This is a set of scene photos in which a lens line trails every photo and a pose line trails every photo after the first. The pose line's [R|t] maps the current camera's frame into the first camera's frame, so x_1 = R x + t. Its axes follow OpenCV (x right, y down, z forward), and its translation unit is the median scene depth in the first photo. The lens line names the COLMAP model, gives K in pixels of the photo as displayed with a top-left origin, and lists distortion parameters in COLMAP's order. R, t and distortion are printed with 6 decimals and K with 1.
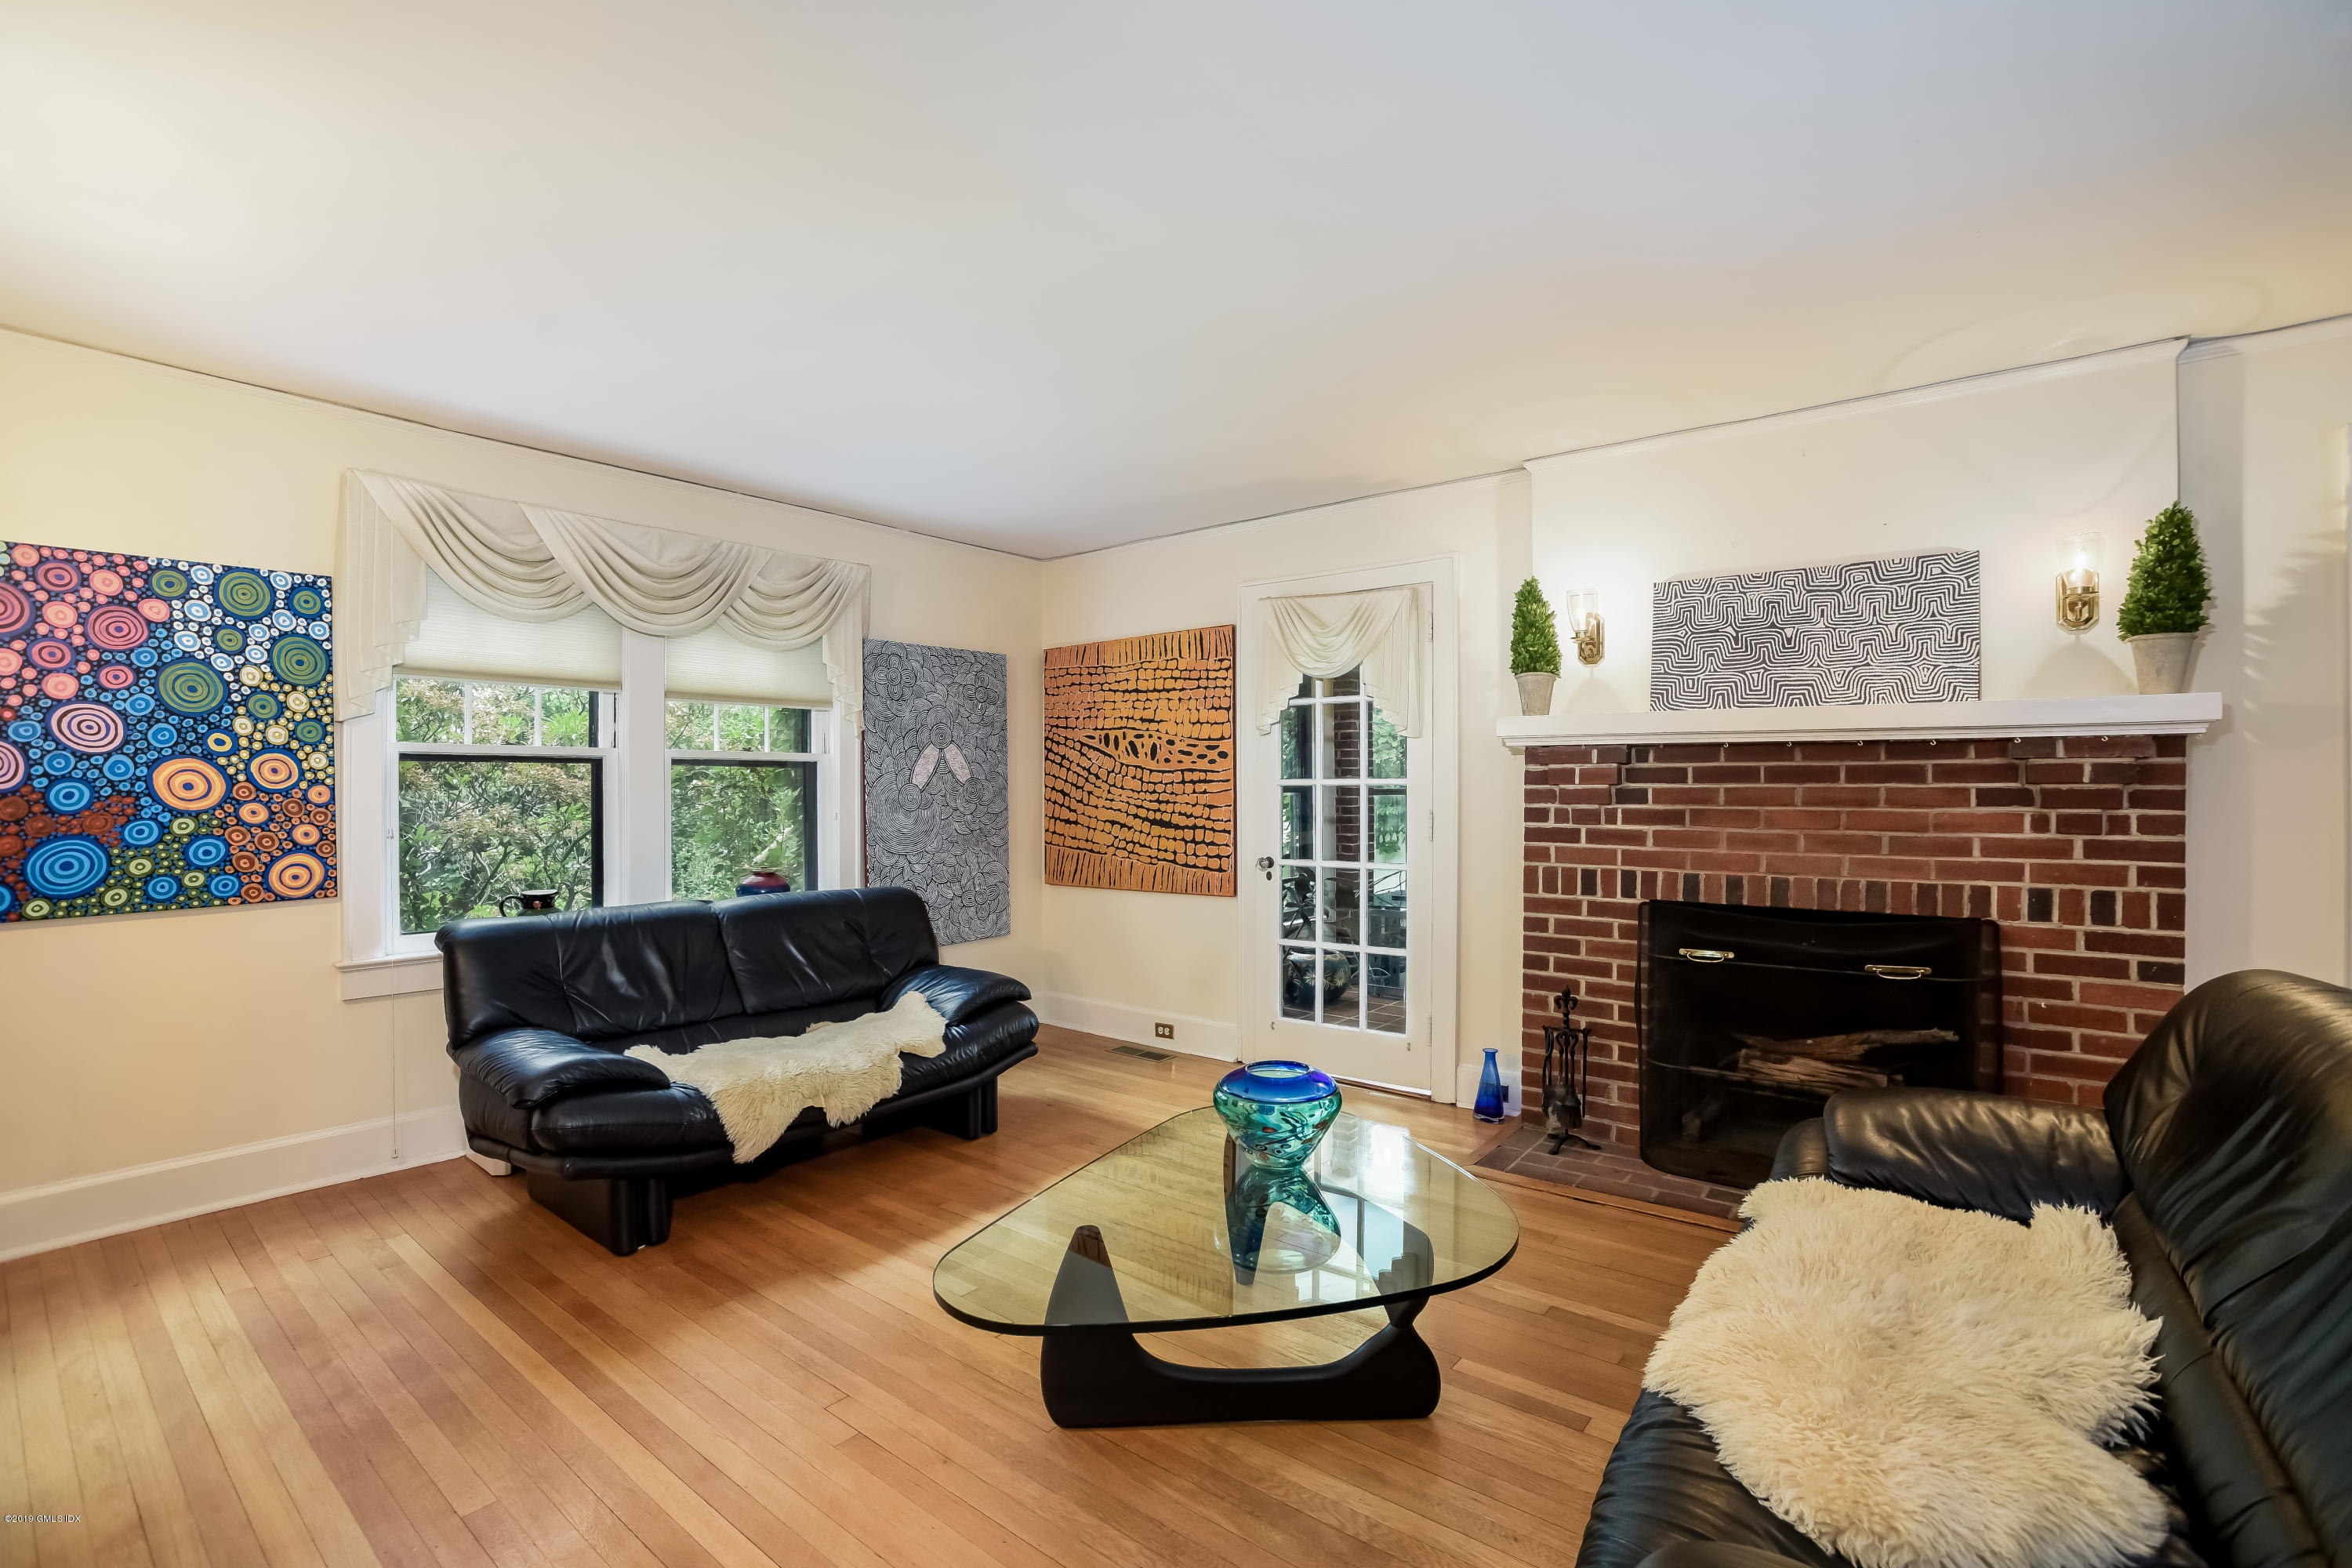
lens RADIAL K [[1017.9, 0, 1171.5], [0, 1017.9, 774.8], [0, 0, 1]] dist [-0.016314, 0.003784]
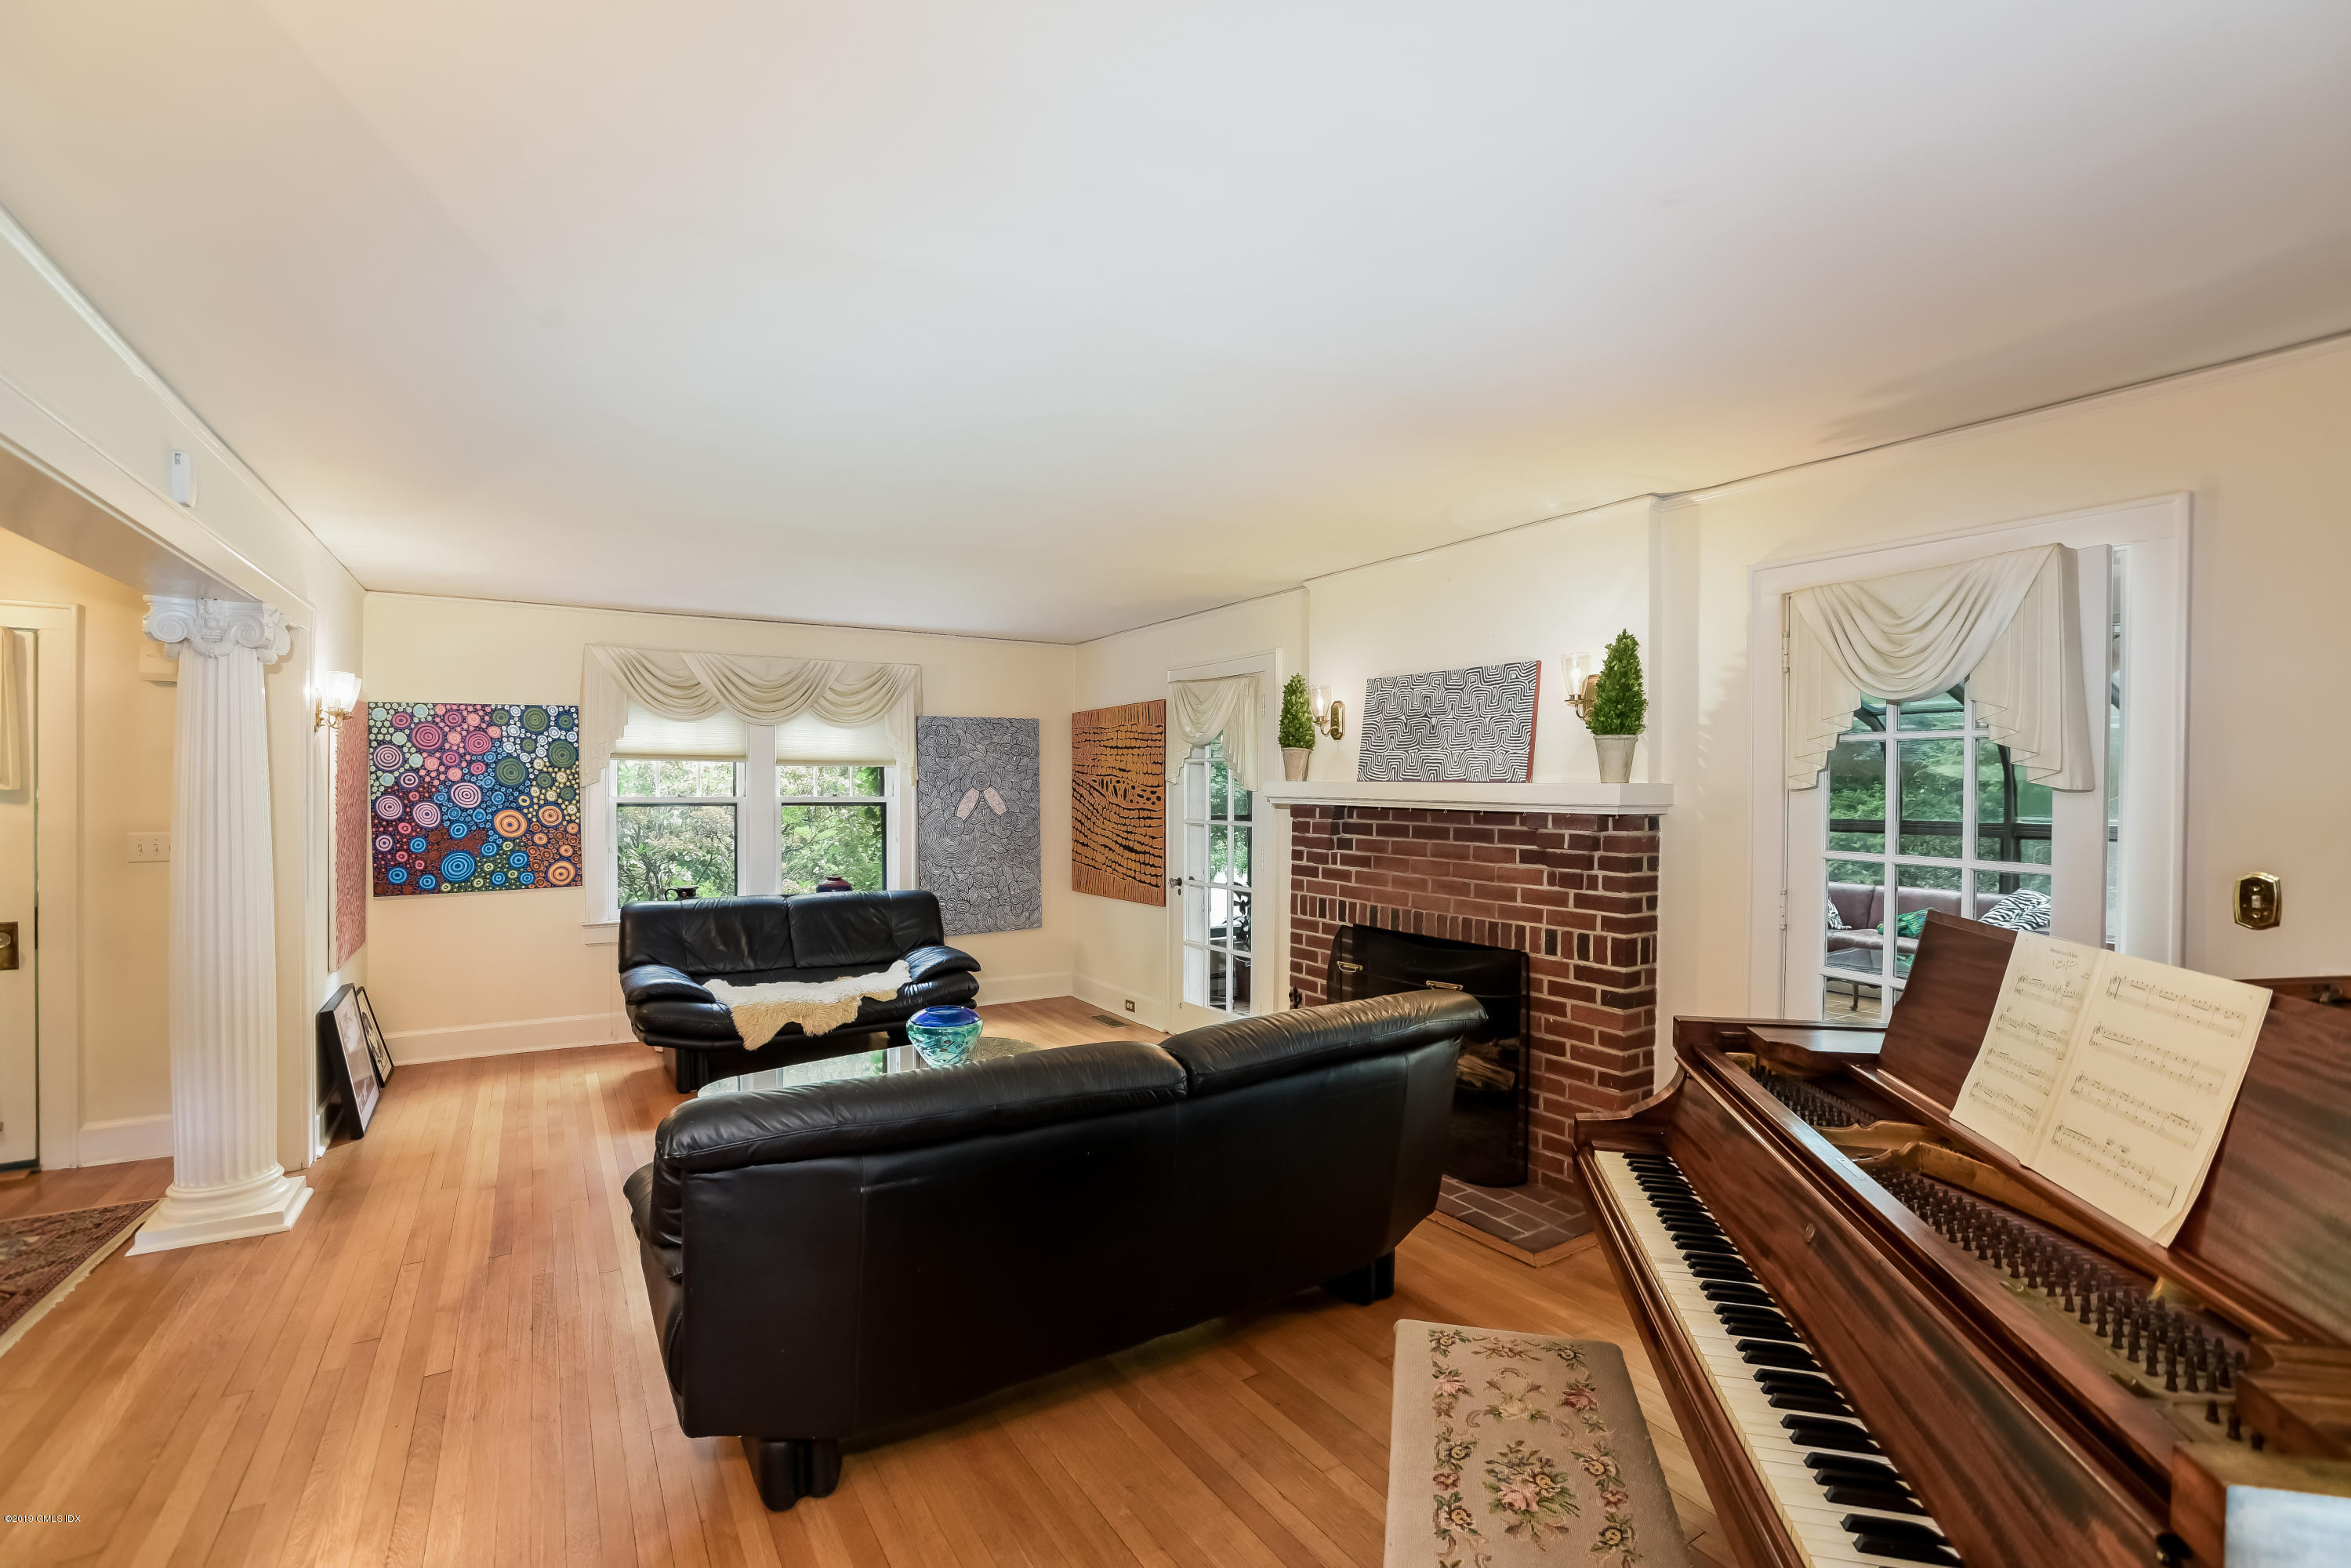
lens RADIAL K [[1017.5, 0, 1173.7], [0, 1017.5, 792.4], [0, 0, 1]] dist [-0.016314, 0.003784]
pose [[0.942584, 0.006018, -0.333914, 0.739994], [0.000009, 0.999837, 0.018048, -0.074735], [0.333968, -0.017015, 0.942431, -0.329986]]
